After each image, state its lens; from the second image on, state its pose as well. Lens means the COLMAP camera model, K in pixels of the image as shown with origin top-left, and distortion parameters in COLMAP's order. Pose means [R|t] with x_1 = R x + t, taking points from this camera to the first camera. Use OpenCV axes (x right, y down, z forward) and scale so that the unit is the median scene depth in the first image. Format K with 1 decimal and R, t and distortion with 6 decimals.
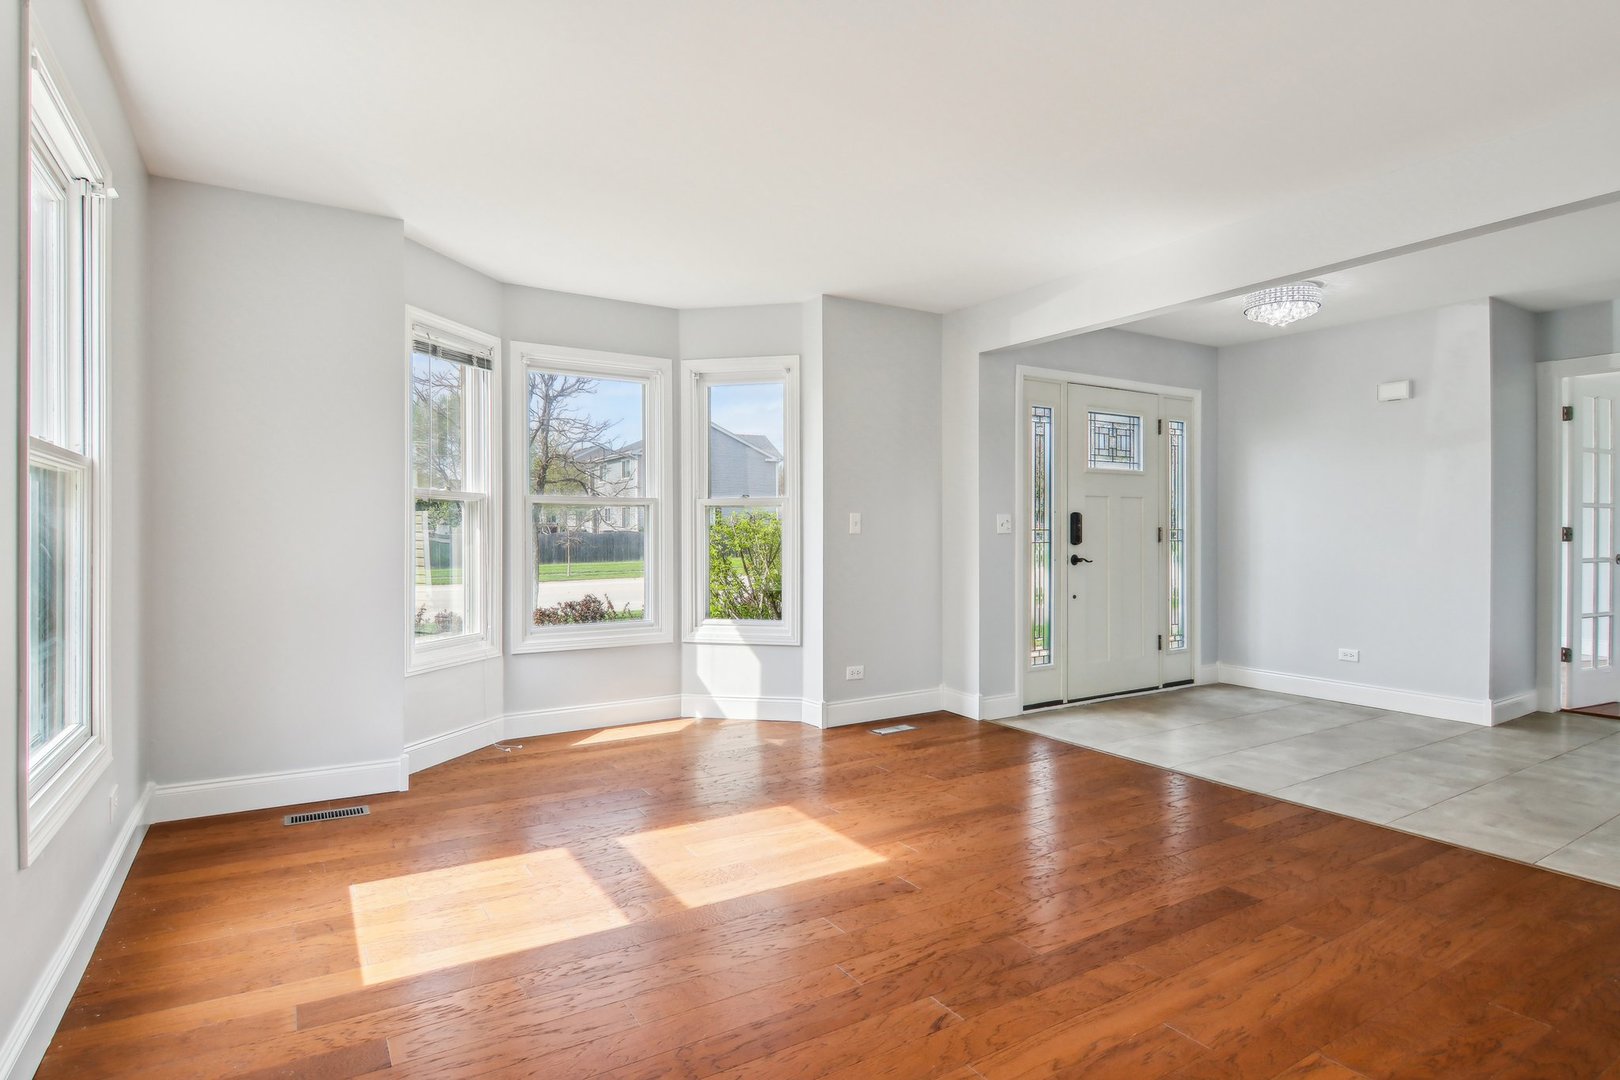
lens RADIAL K [[845.7, 0, 796.7], [0, 845.7, 536.0], [0, 0, 1]] dist [-0.004368, -0.011036]
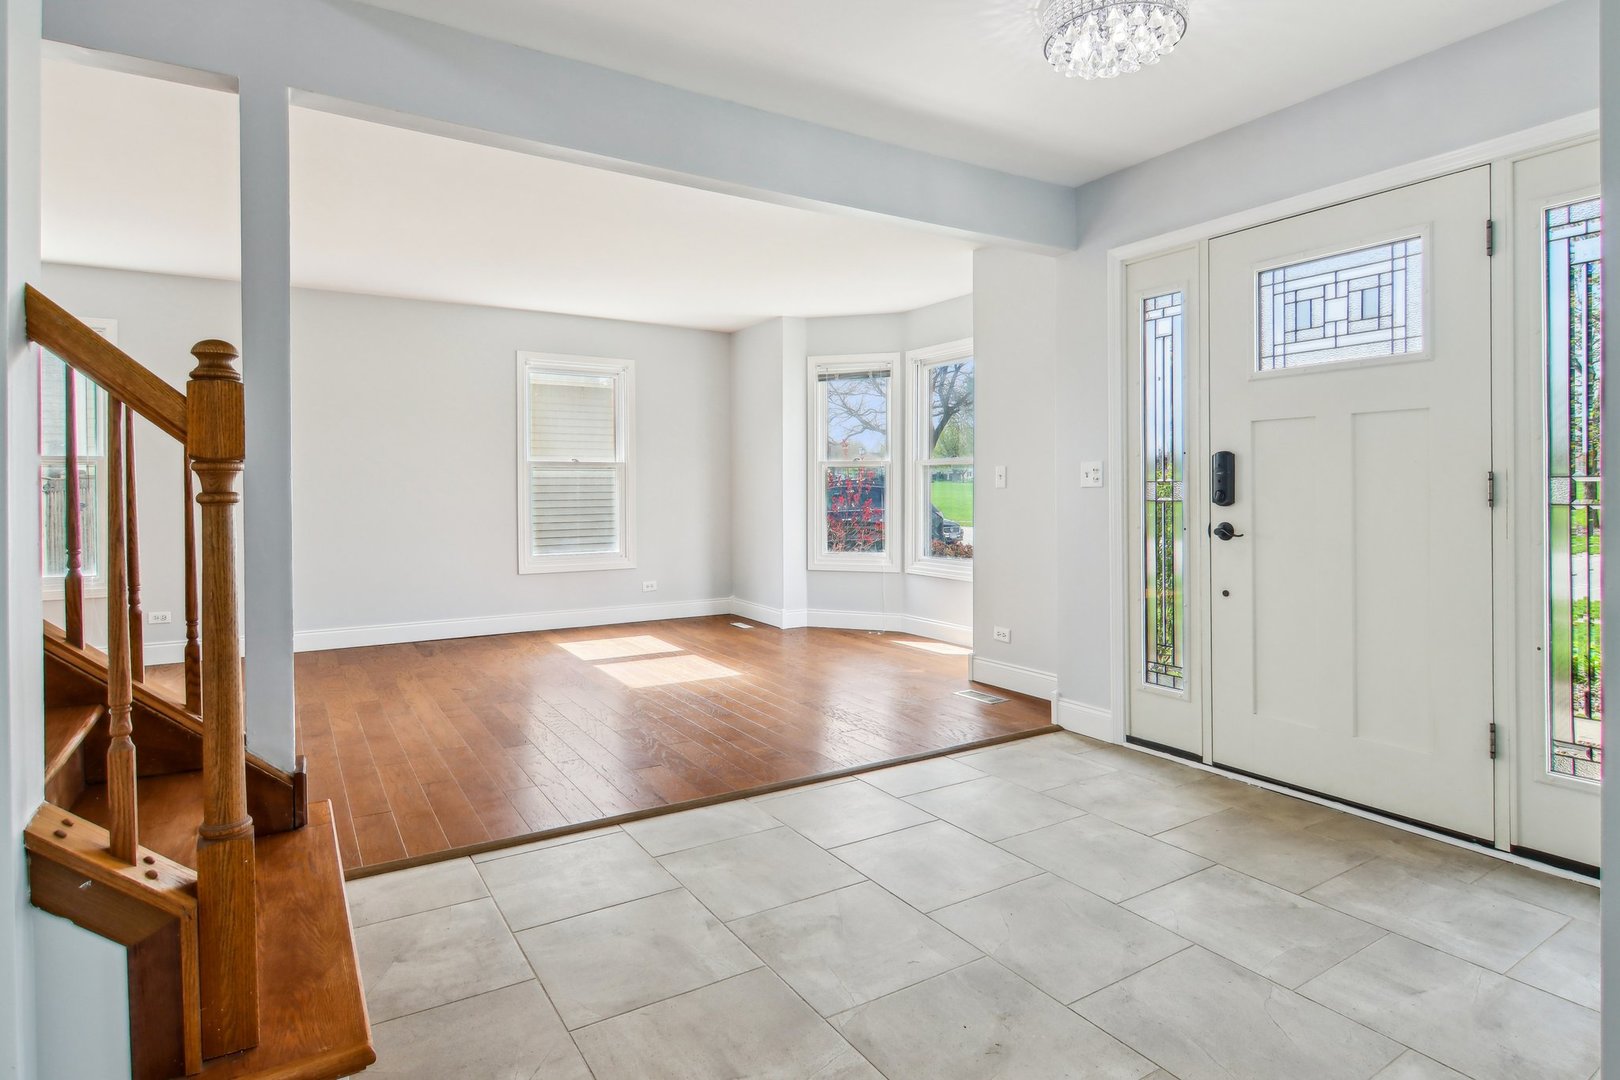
lens RADIAL K [[845.7, 0, 792.5], [0, 845.7, 497.1], [0, 0, 1]] dist [-0.004368, -0.011036]
pose [[-0.002139, 0.009268, -0.999955, 0.978679], [-0.003955, 0.999949, 0.009277, 0.000108], [0.999990, 0.003975, -0.002102, 0.738135]]
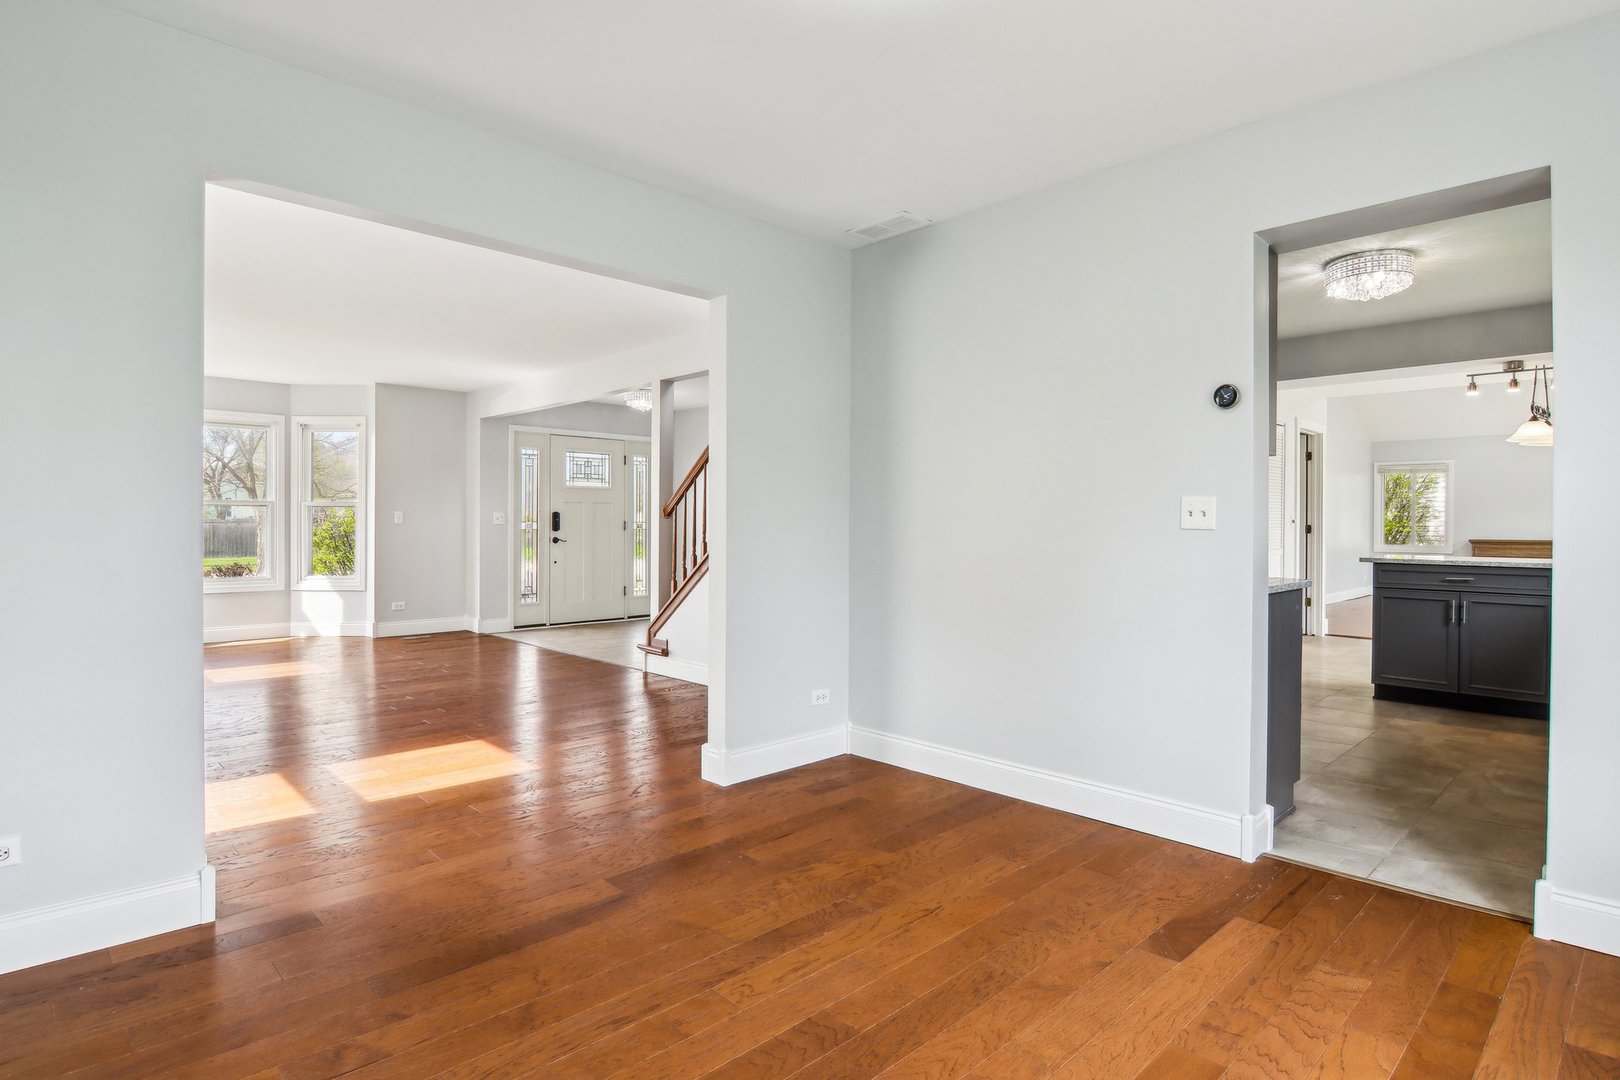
lens RADIAL K [[845.7, 0, 806.5], [0, 845.7, 523.6], [0, 0, 1]] dist [-0.004368, -0.011036]
pose [[0.976722, 0.006188, 0.214422, 0.483328], [-0.004584, 0.999958, -0.007980, 0.006878], [-0.214462, 0.006811, 0.976709, -0.791988]]
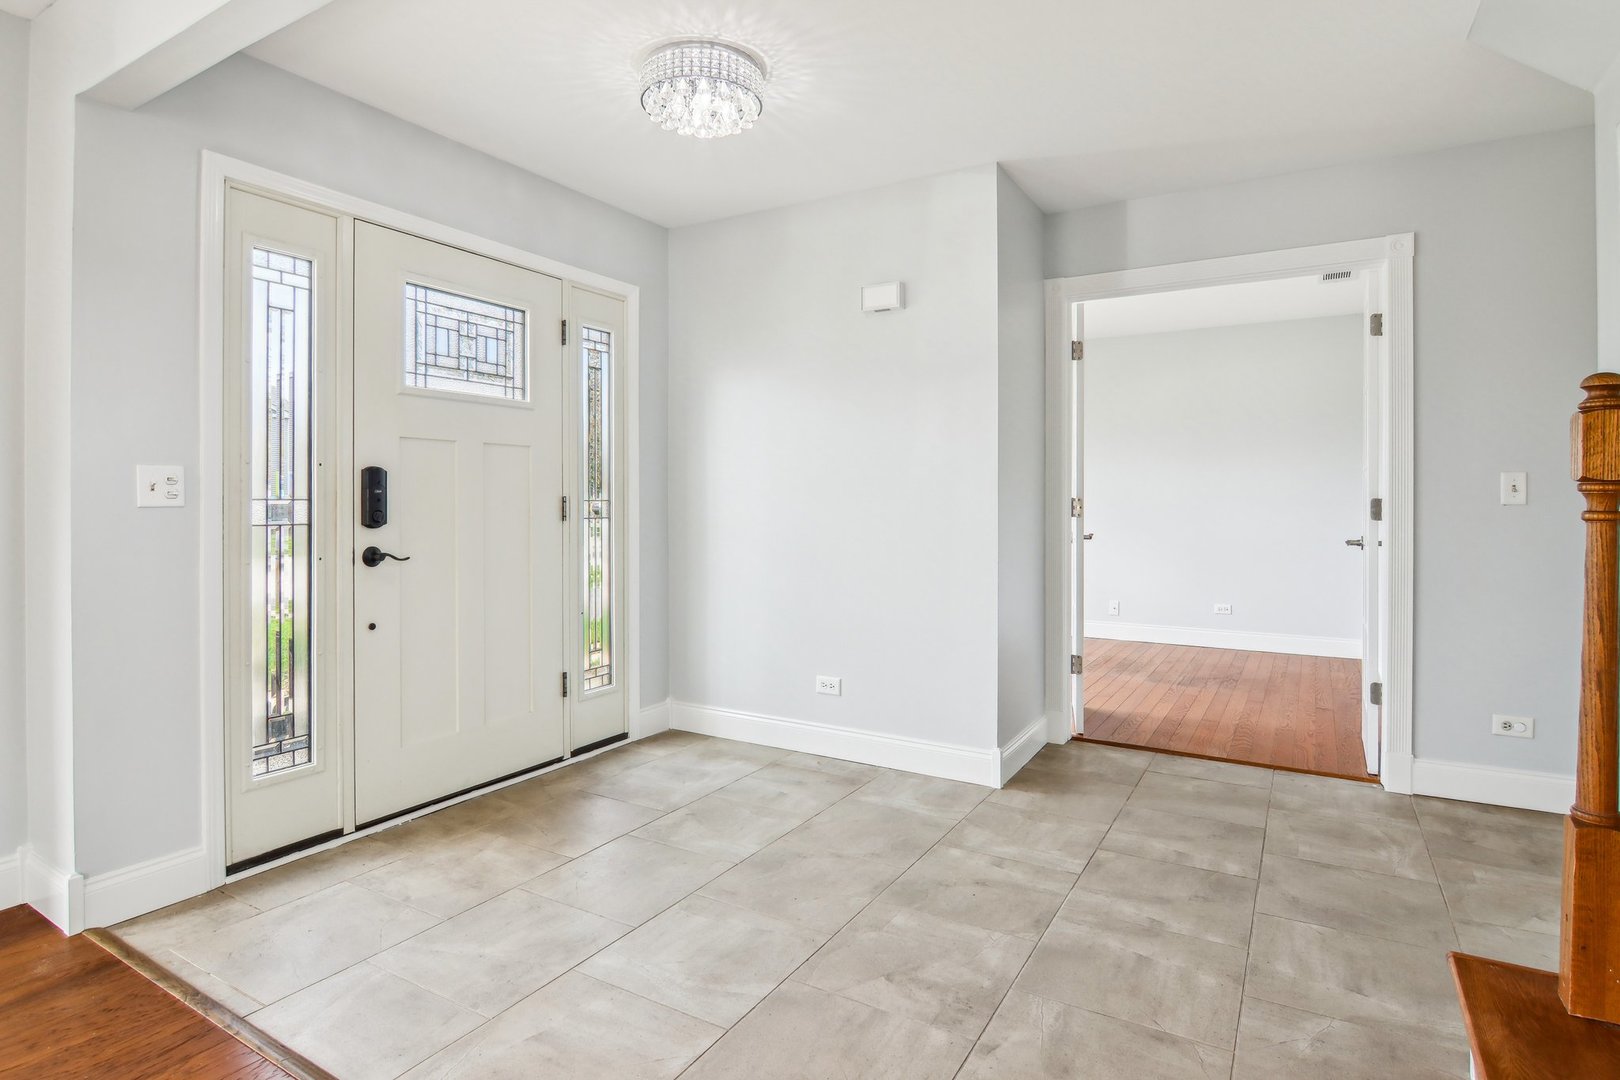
lens RADIAL K [[845.7, 0, 798.9], [0, 845.7, 500.7], [0, 0, 1]] dist [-0.004368, -0.011036]
pose [[0.887570, 0.002430, 0.460667, 0.342029], [0.001763, 0.999961, -0.008671, -0.001635], [-0.460670, 0.008509, 0.887531, 0.432719]]
